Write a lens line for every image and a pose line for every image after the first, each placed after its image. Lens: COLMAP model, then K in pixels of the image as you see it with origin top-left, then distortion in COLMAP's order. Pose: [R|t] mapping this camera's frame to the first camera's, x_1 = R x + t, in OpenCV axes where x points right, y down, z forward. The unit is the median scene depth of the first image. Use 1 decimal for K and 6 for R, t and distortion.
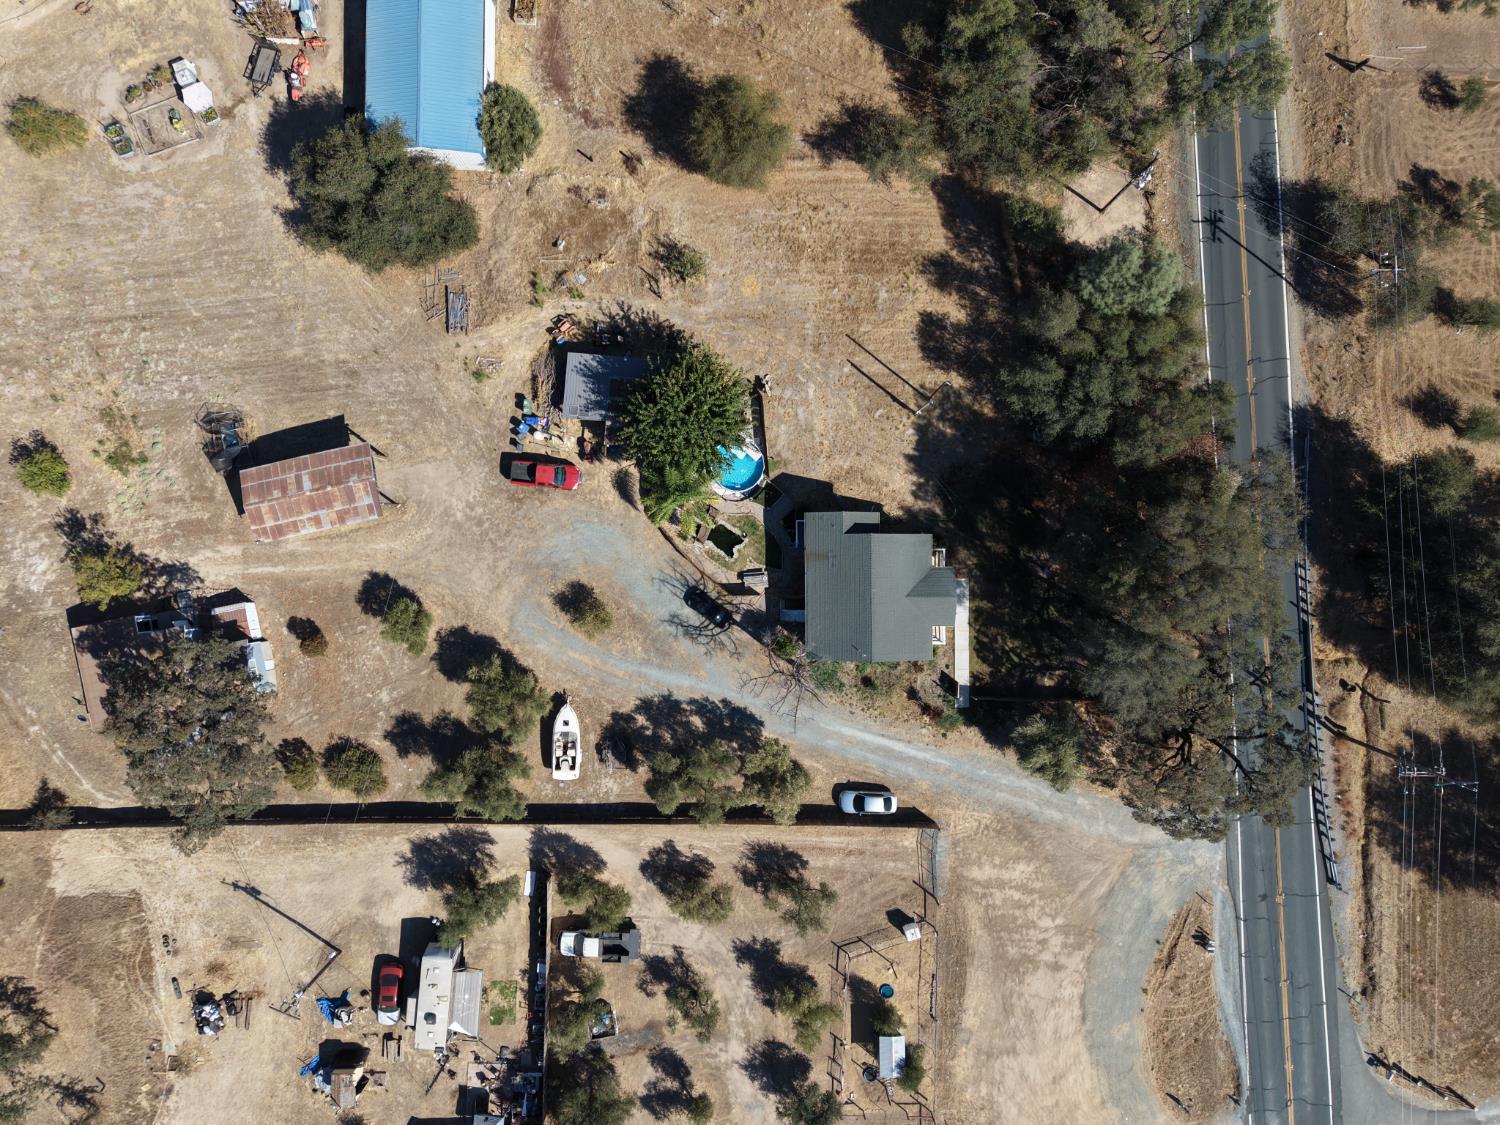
lens RADIAL K [[998.4, 0, 747.8], [0, 998.4, 560.9], [0, 0, 1]] dist [0.027556, -0.023098]
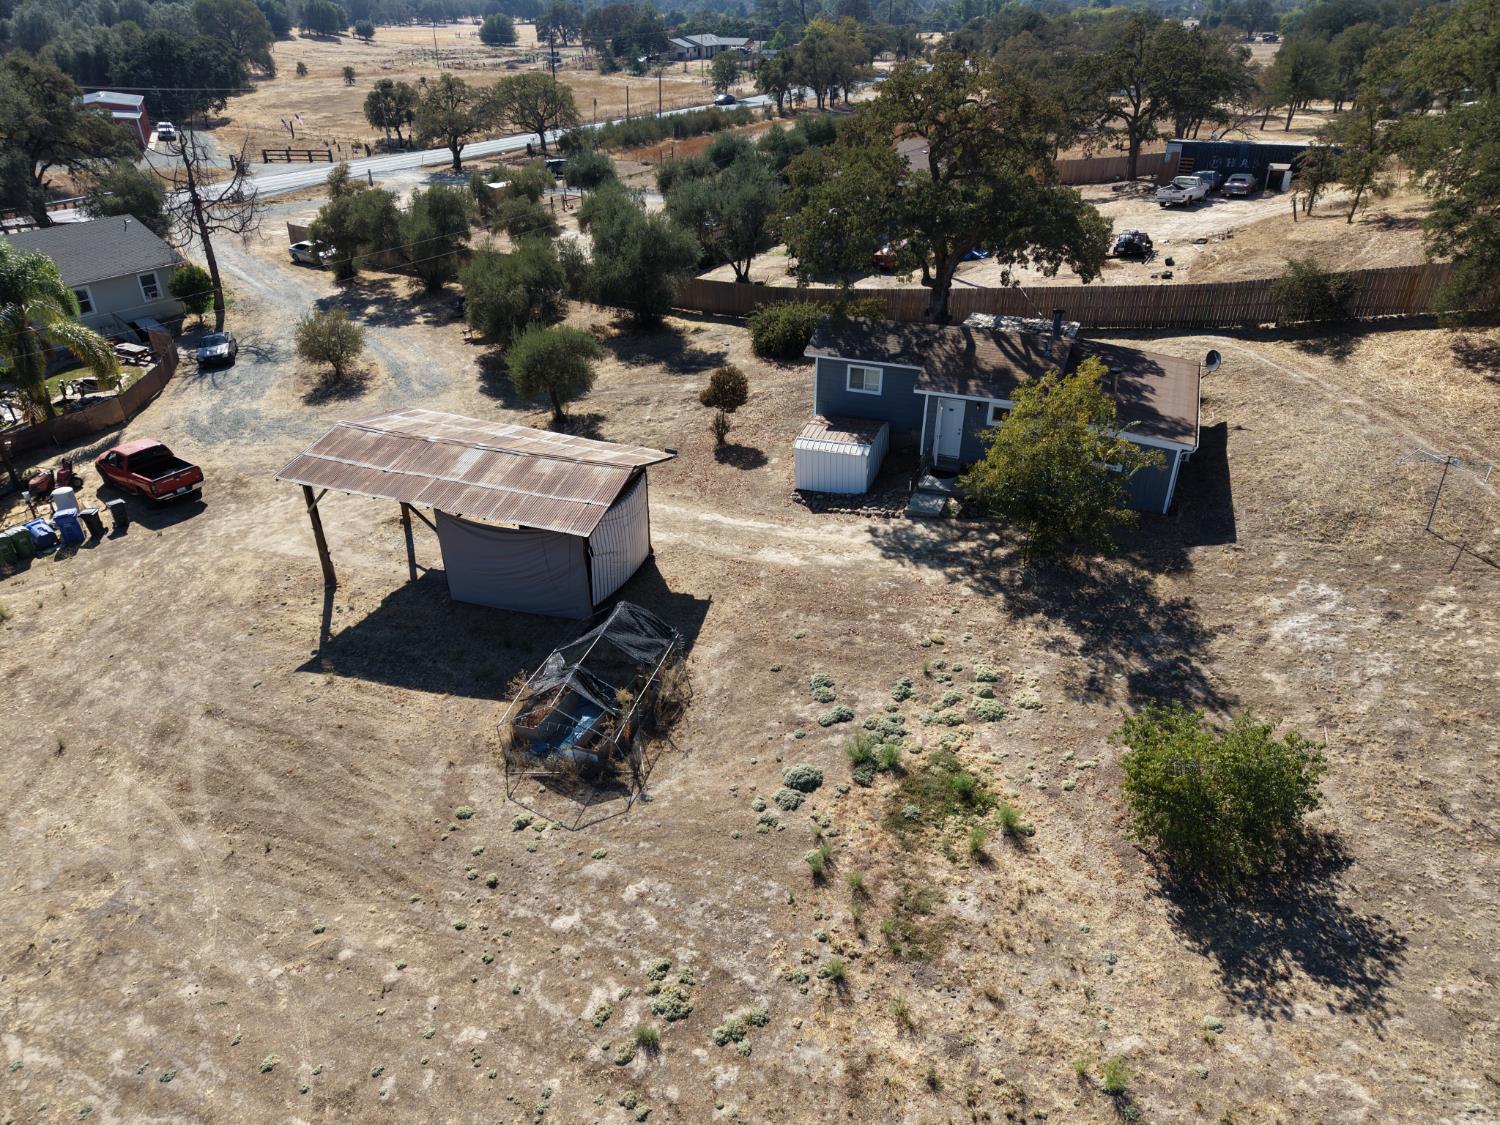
lens RADIAL K [[998.4, 0, 747.8], [0, 998.4, 563.8], [0, 0, 1]] dist [0.027556, -0.023098]
pose [[-0.834382, -0.274114, 0.478192, -0.678658], [0.551176, -0.420206, 0.720855, -0.289945], [0.003343, 0.865037, 0.501697, 0.798435]]
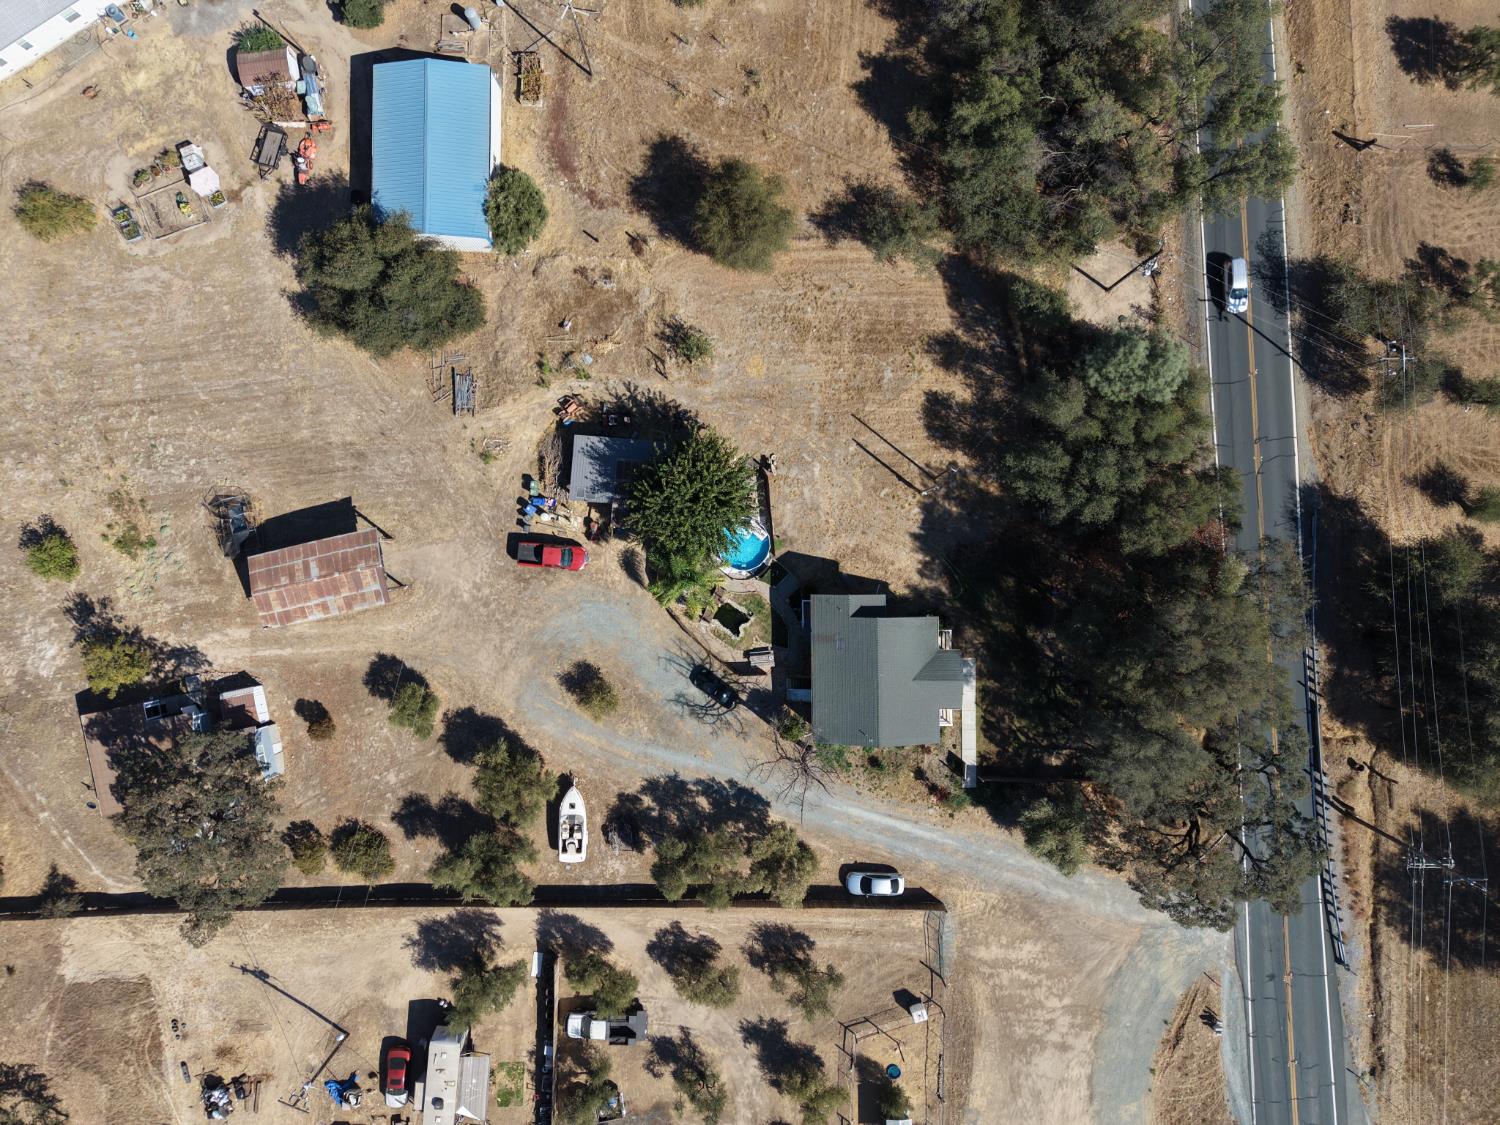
lens RADIAL K [[998.4, 0, 746.0], [0, 998.4, 559.9], [0, 0, 1]] dist [0.027556, -0.023098]
pose [[0.999985, -0.001558, -0.005180, -0.002637], [0.001563, 0.999998, 0.000854, -0.082690], [0.005178, -0.000862, 0.999986, -0.000535]]
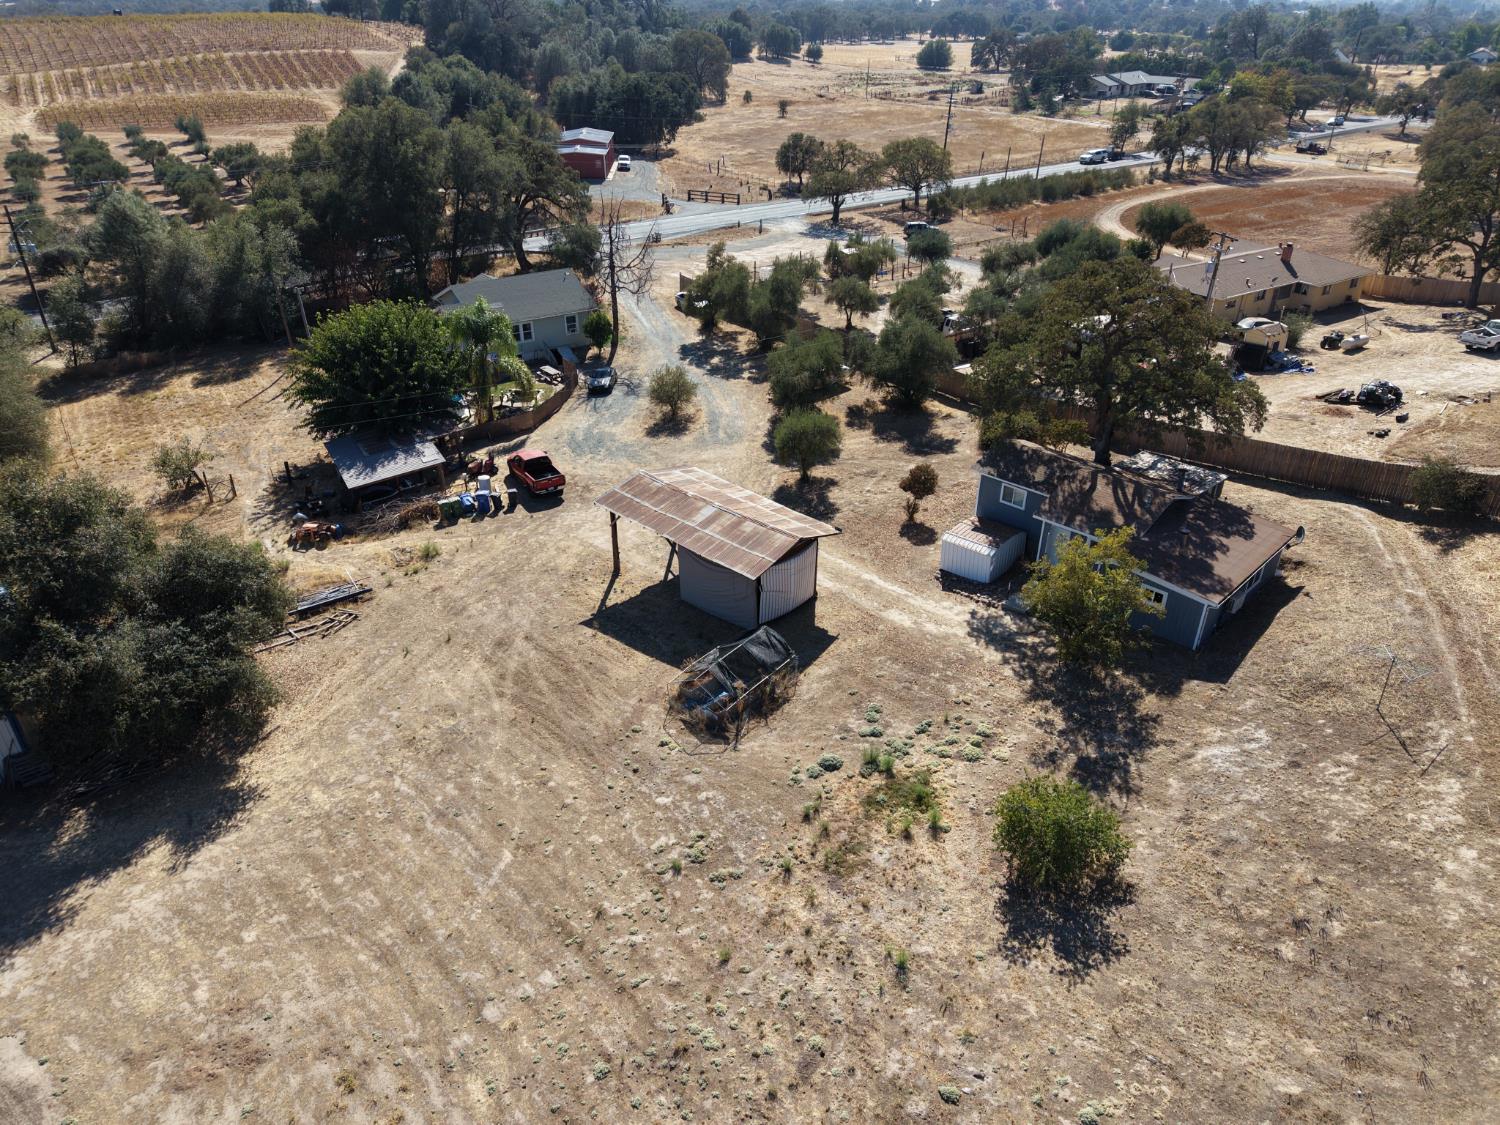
lens RADIAL K [[998.4, 0, 750.2], [0, 998.4, 565.5], [0, 0, 1]] dist [0.027556, -0.023098]
pose [[-0.558154, -0.416456, 0.717655, -0.828257], [0.829737, -0.279449, 0.483161, -0.321205], [-0.000667, 0.865143, 0.501524, 0.698911]]
